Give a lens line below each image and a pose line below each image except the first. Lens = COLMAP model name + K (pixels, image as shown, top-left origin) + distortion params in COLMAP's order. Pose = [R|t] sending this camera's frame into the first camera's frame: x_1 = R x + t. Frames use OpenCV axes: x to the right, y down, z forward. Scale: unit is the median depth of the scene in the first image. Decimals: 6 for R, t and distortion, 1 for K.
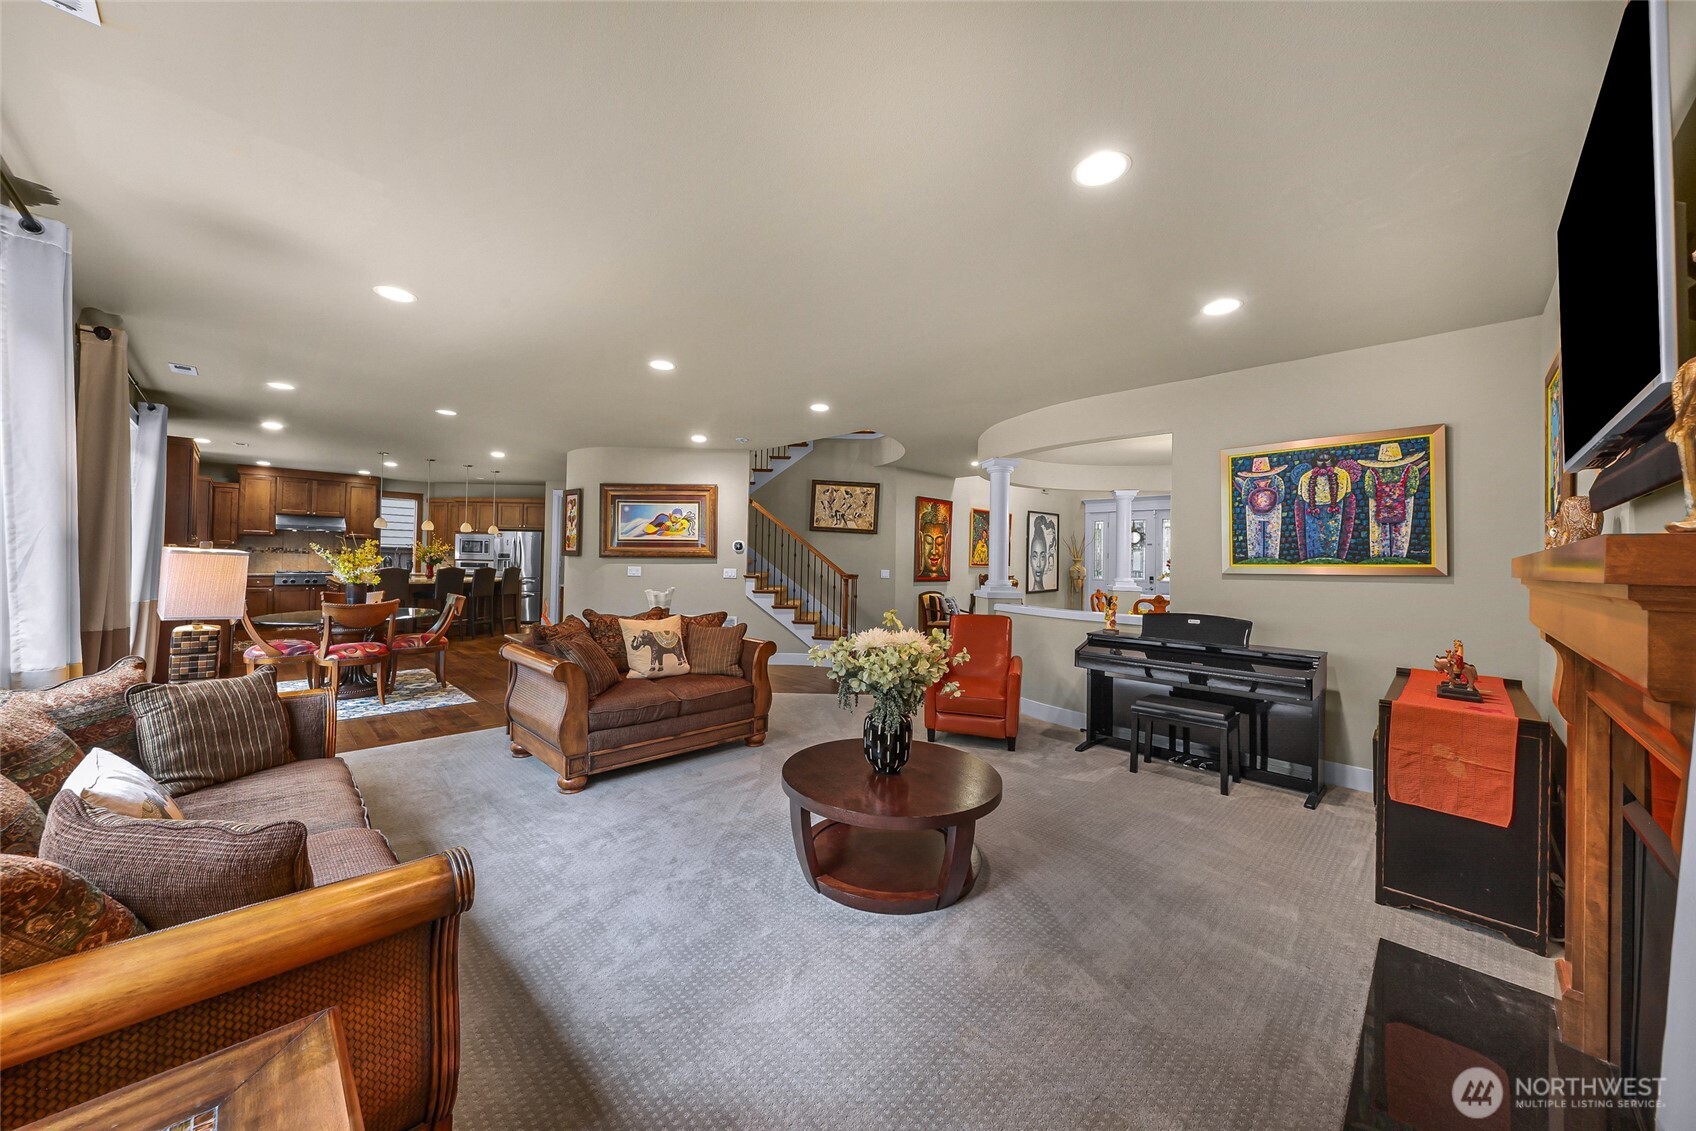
lens RADIAL K [[598.2, 0, 849.7], [0, 598.2, 554.6], [0, 0, 1]] dist [-0.000711, -0.000088]
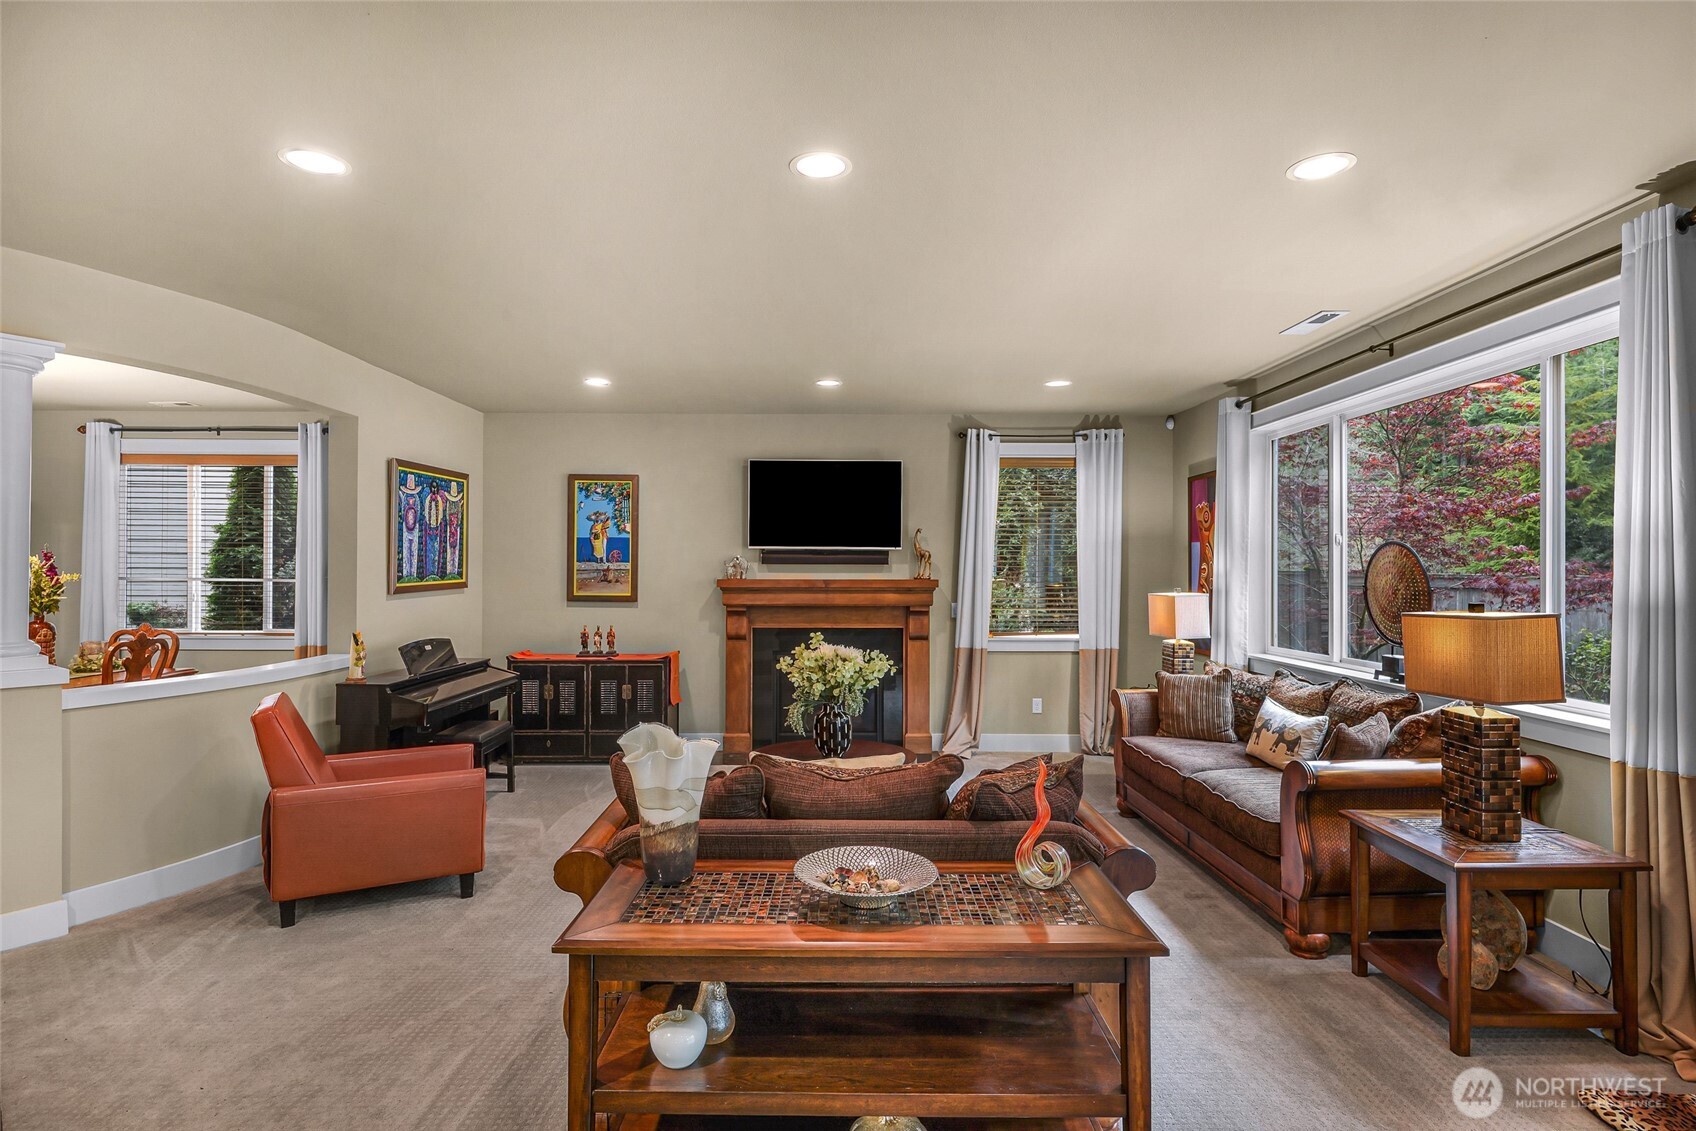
lens RADIAL K [[870.6, 0, 848.0], [0, 870.6, 565.5], [0, 0, 1]] dist [0.000948, 0.000295]
pose [[-0.710718, -0.018634, 0.703231, -0.358094], [-0.023199, 0.999726, 0.003044, -0.014900], [-0.703095, -0.014151, -0.710955, 0.663249]]
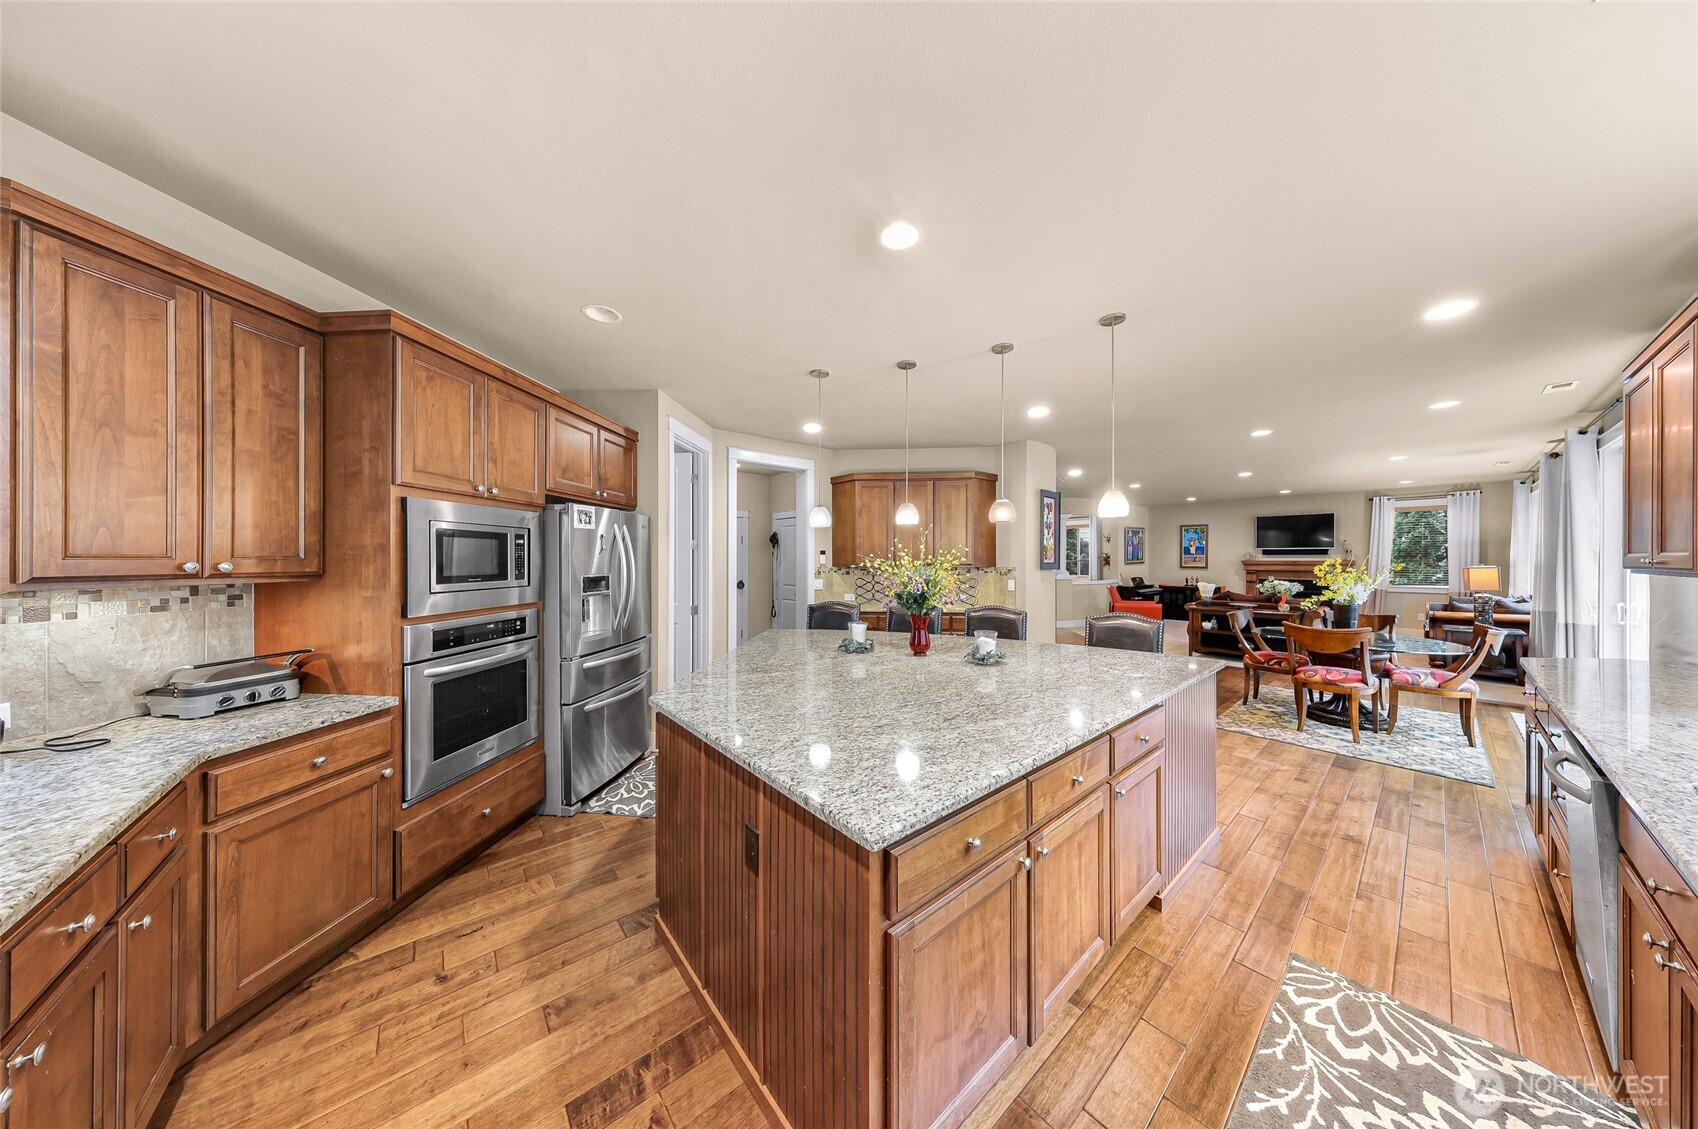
lens RADIAL K [[495.4, 0, 849.0], [0, 495.4, 564.5], [0, 0, 1]] dist [-0.000189, 0.000007]
pose [[0.090369, -0.030505, 0.995441, -1.015934], [-0.004726, 0.999506, 0.031058, -0.021199], [-0.995897, -0.007511, 0.090180, 1.038356]]
